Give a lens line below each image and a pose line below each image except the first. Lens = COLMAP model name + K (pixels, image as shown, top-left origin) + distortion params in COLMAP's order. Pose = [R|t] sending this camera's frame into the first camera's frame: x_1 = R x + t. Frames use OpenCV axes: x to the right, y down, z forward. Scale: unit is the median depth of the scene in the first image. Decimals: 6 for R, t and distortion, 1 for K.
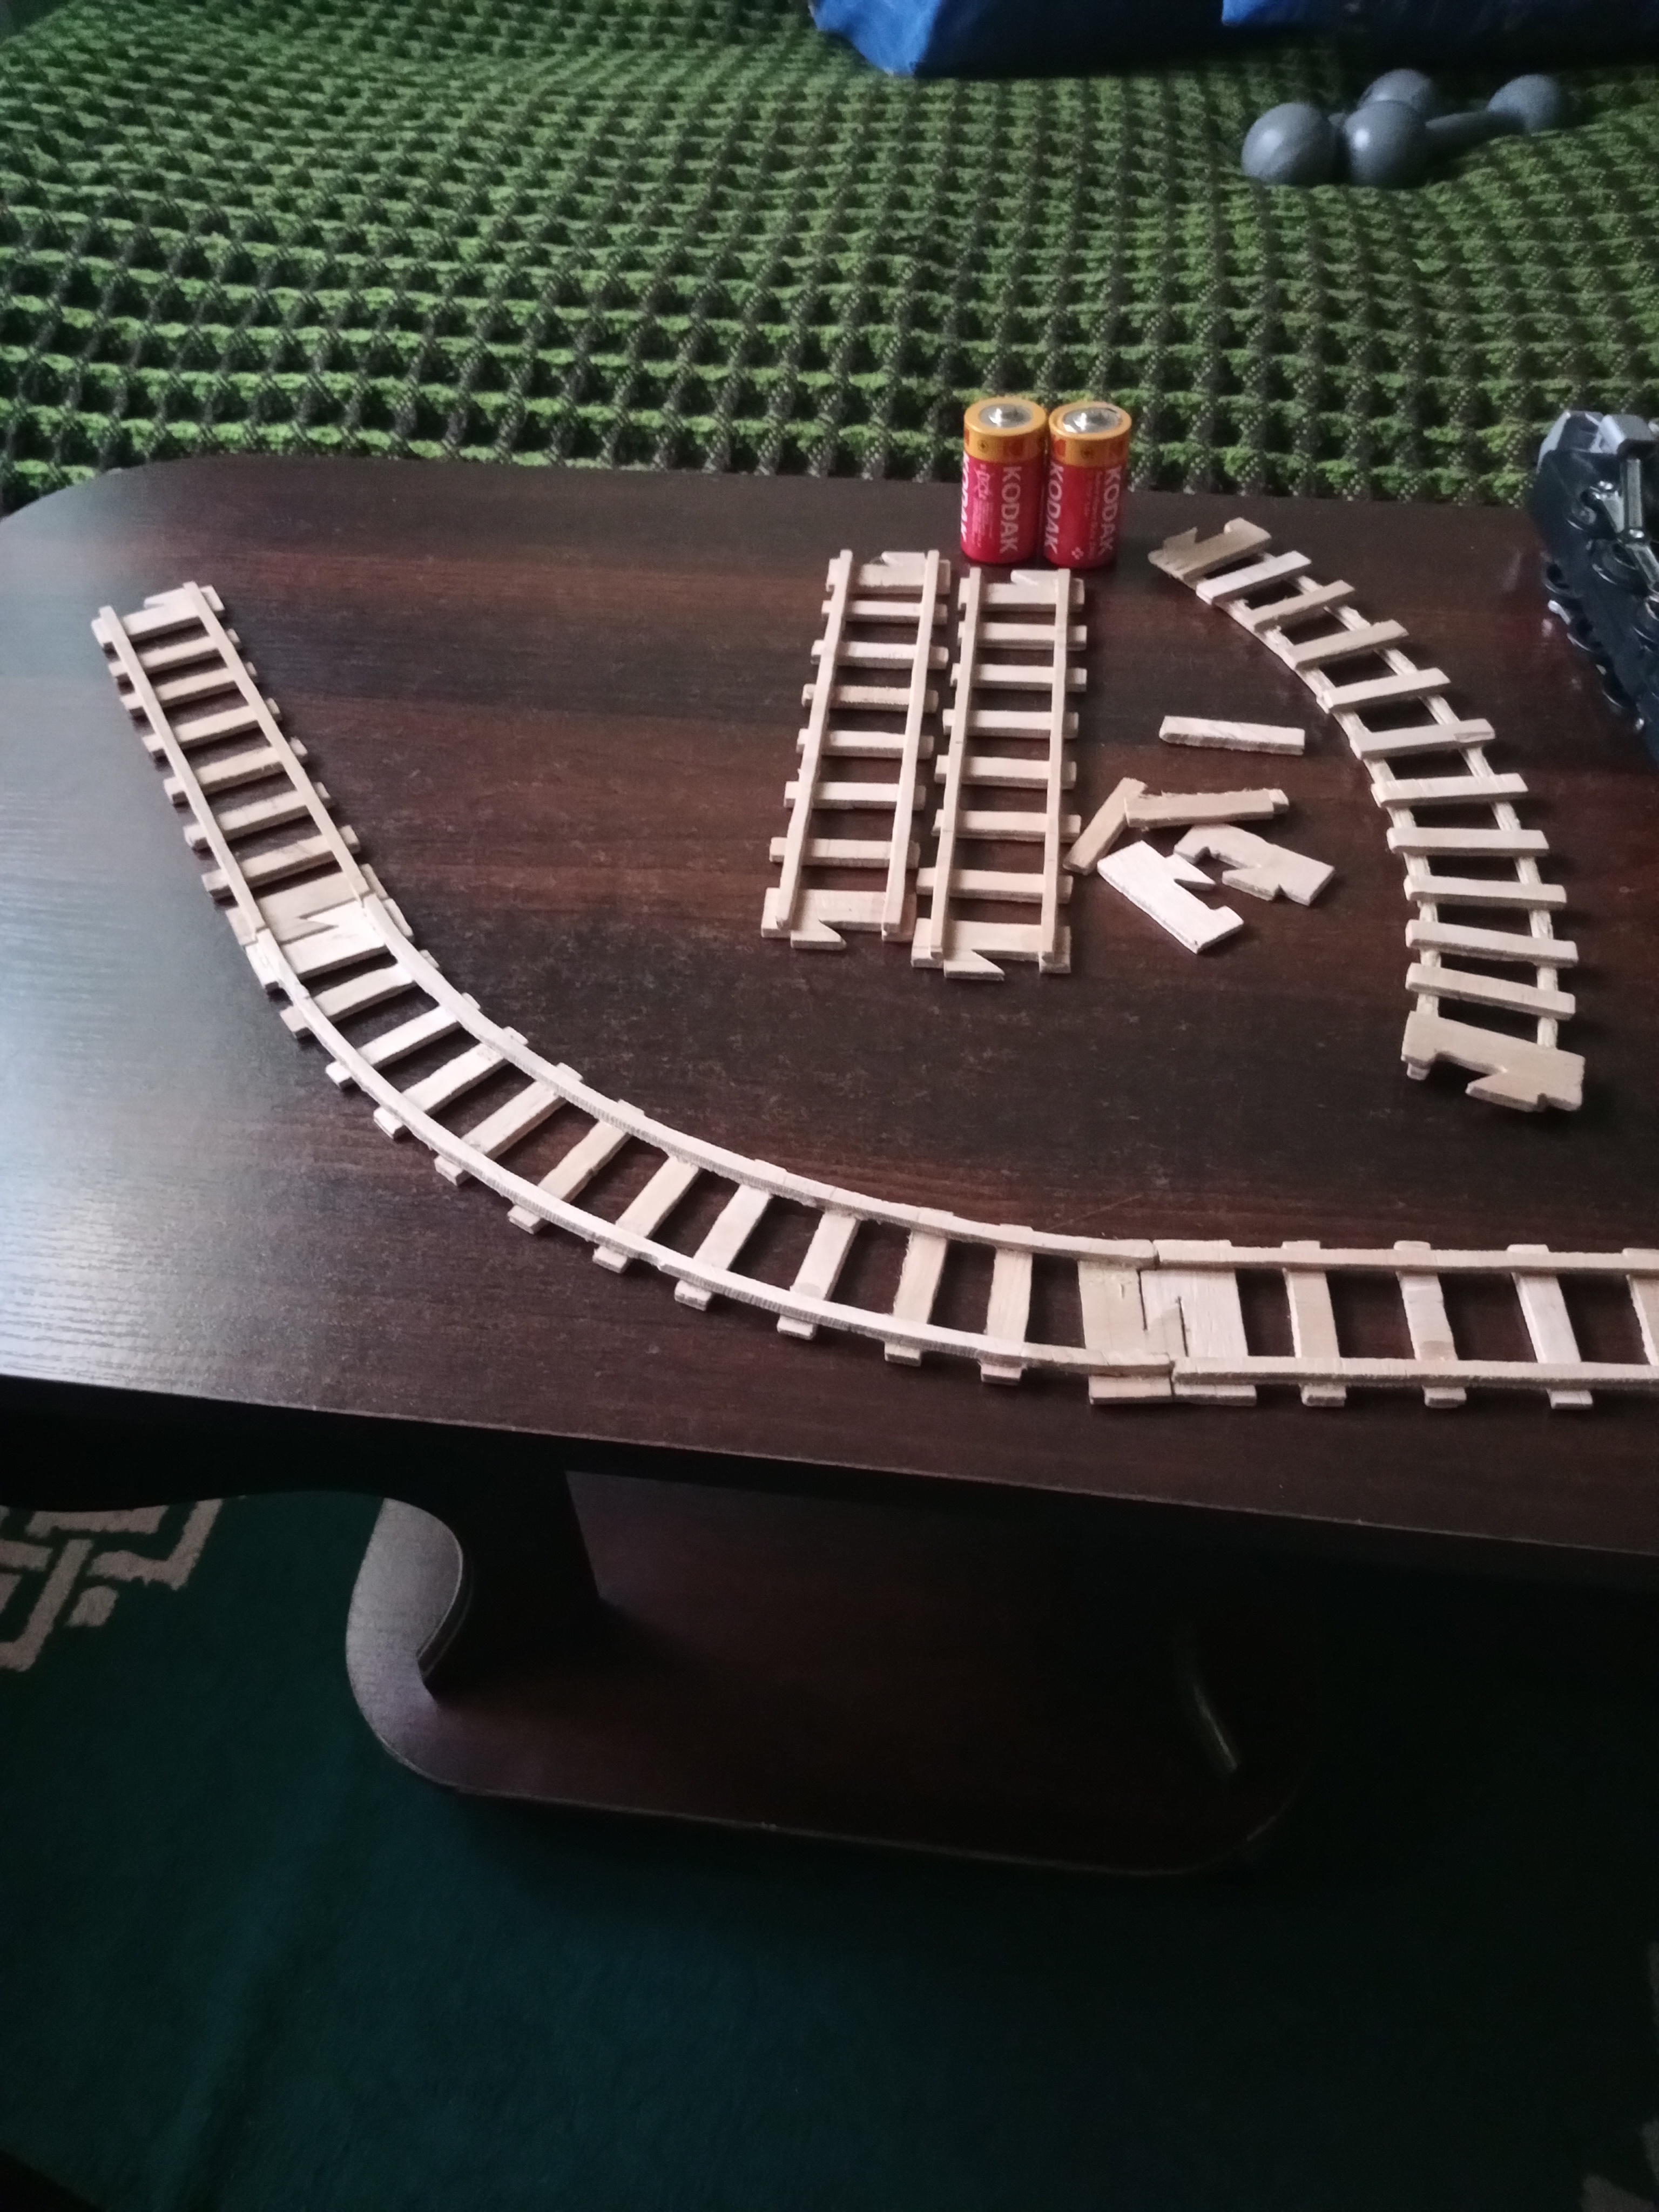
lens RADIAL K [[1584.2, 0, 829.5], [0, 1584.2, 1106.0], [0, 0, 1]] dist [0.005129, -0.050923]
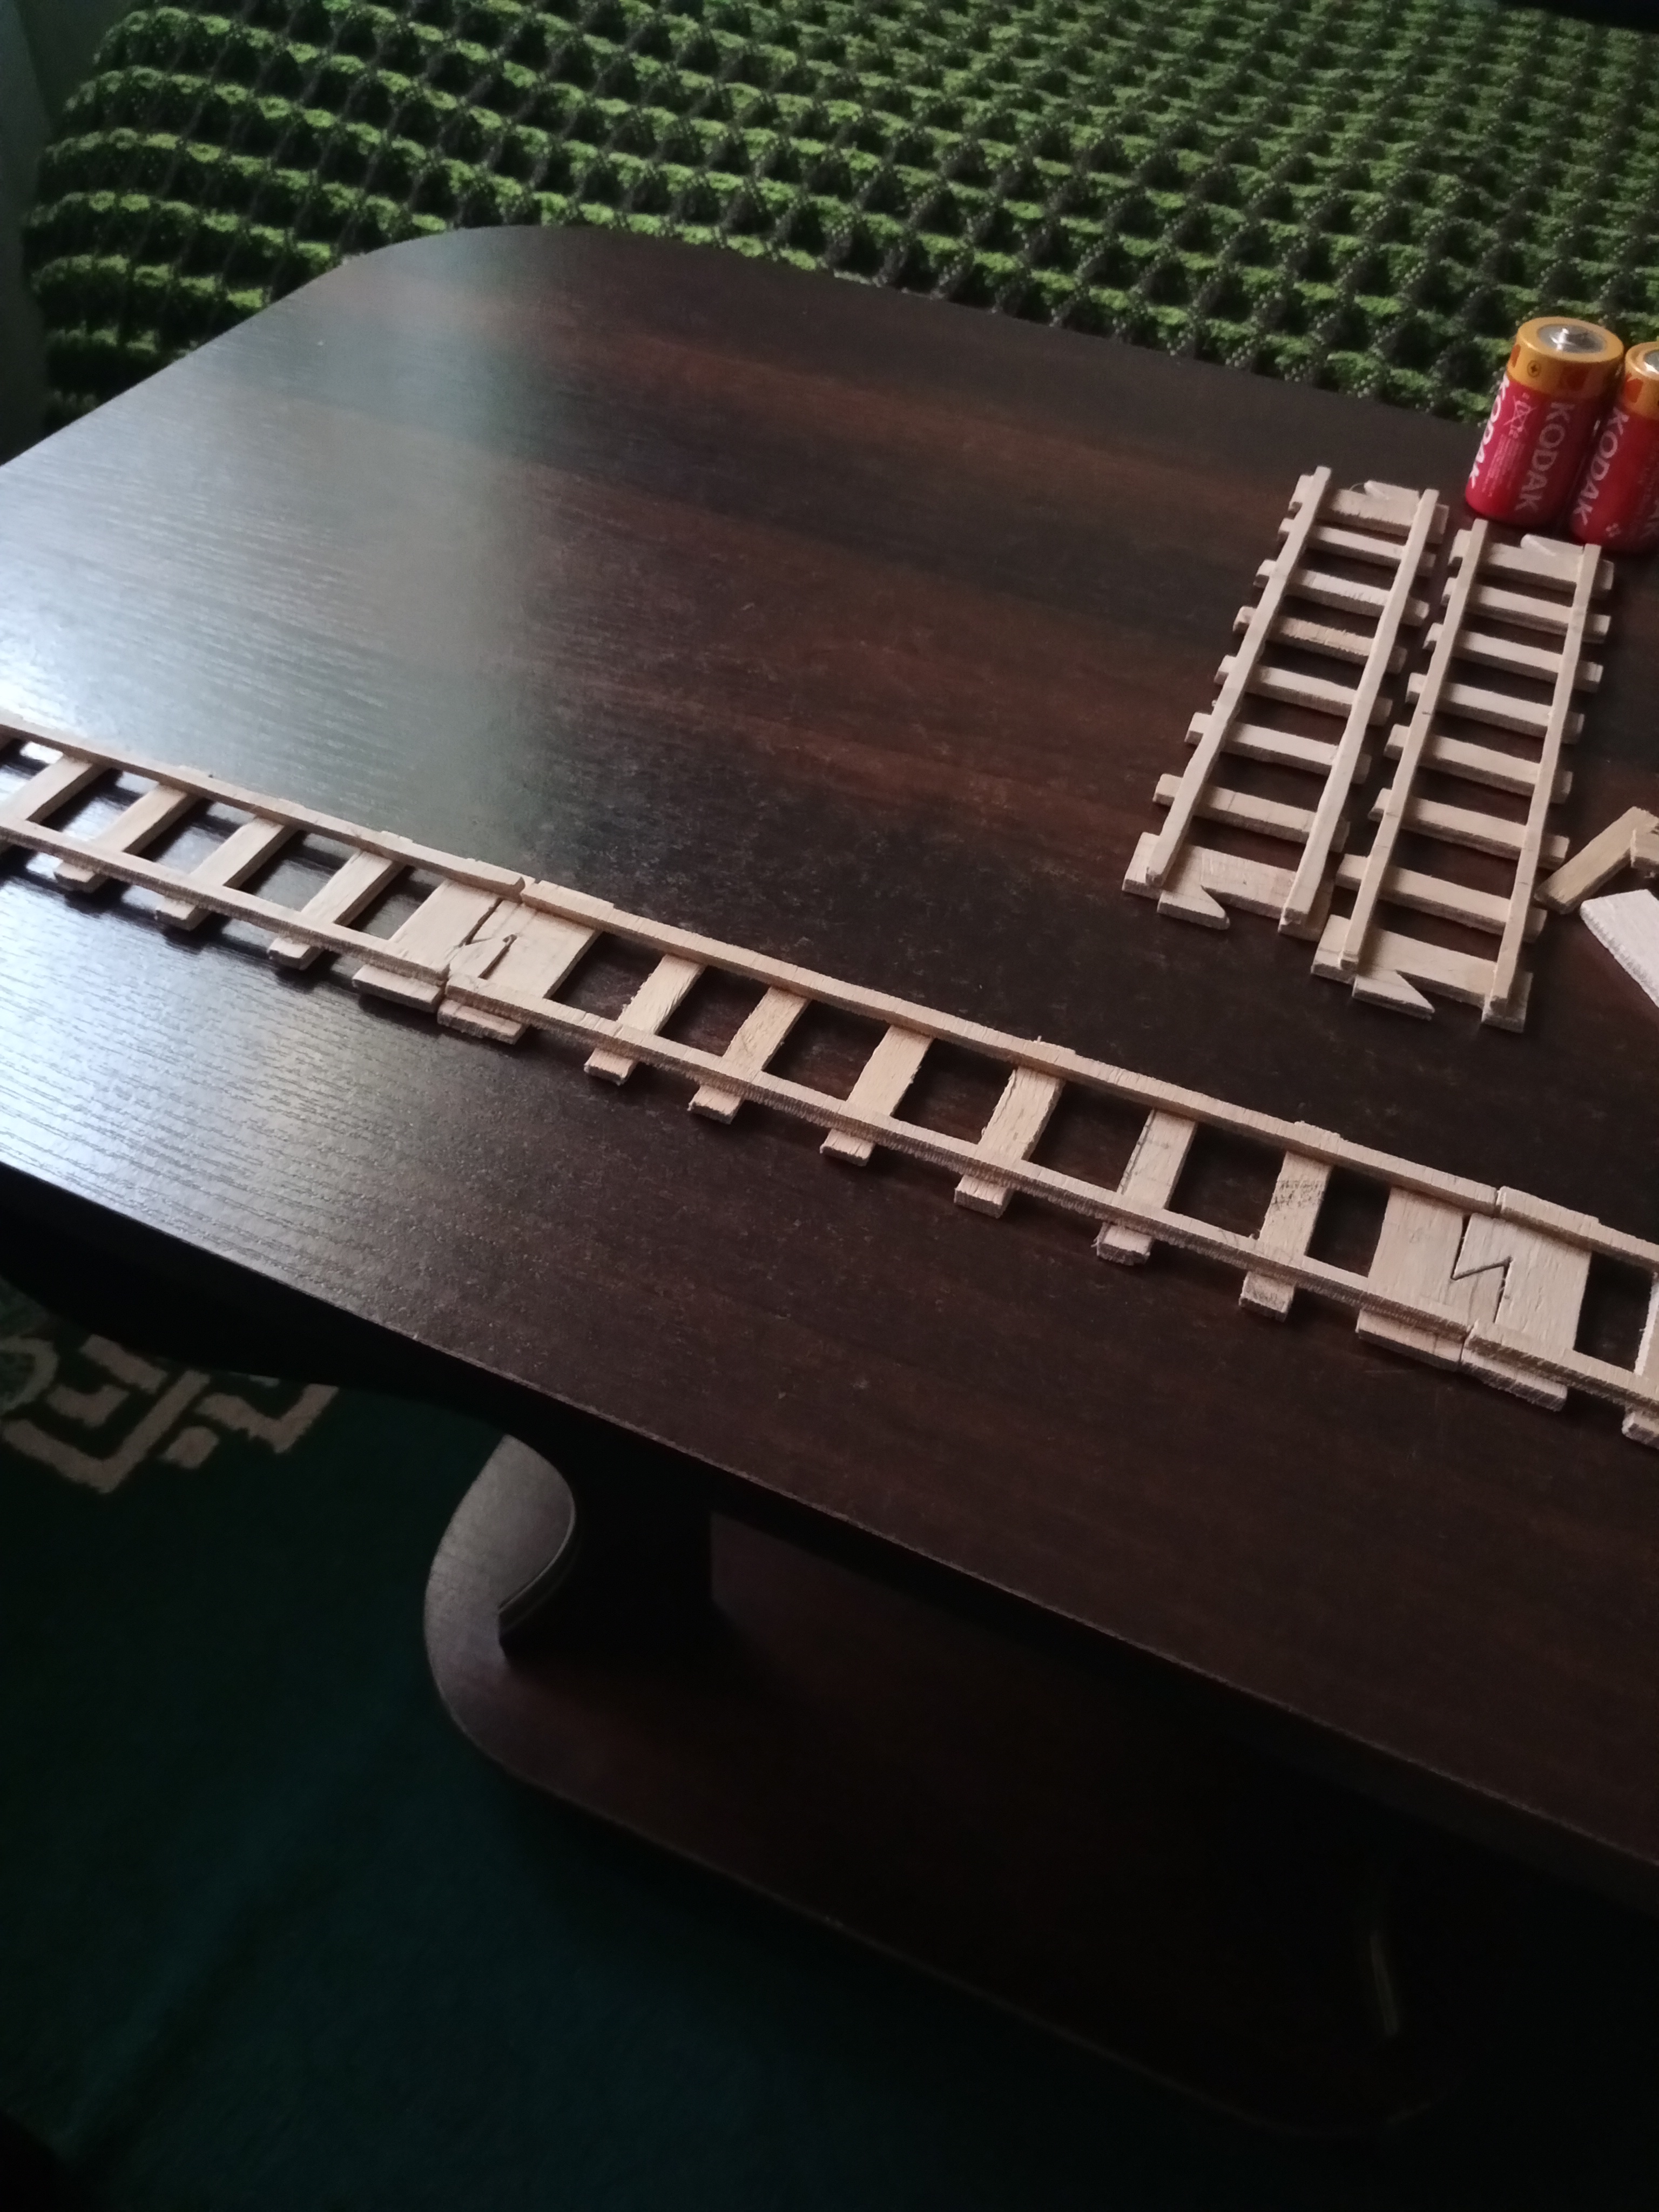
lens RADIAL K [[1577.9, 0, 829.5], [0, 1577.9, 1106.0], [0, 0, 1]] dist [-0.042162, 0.009117]
pose [[0.957245, 0.252687, -0.140823, -0.030138], [-0.252254, 0.967428, 0.021215, 0.009796], [0.141597, 0.015215, 0.989807, 0.148367]]
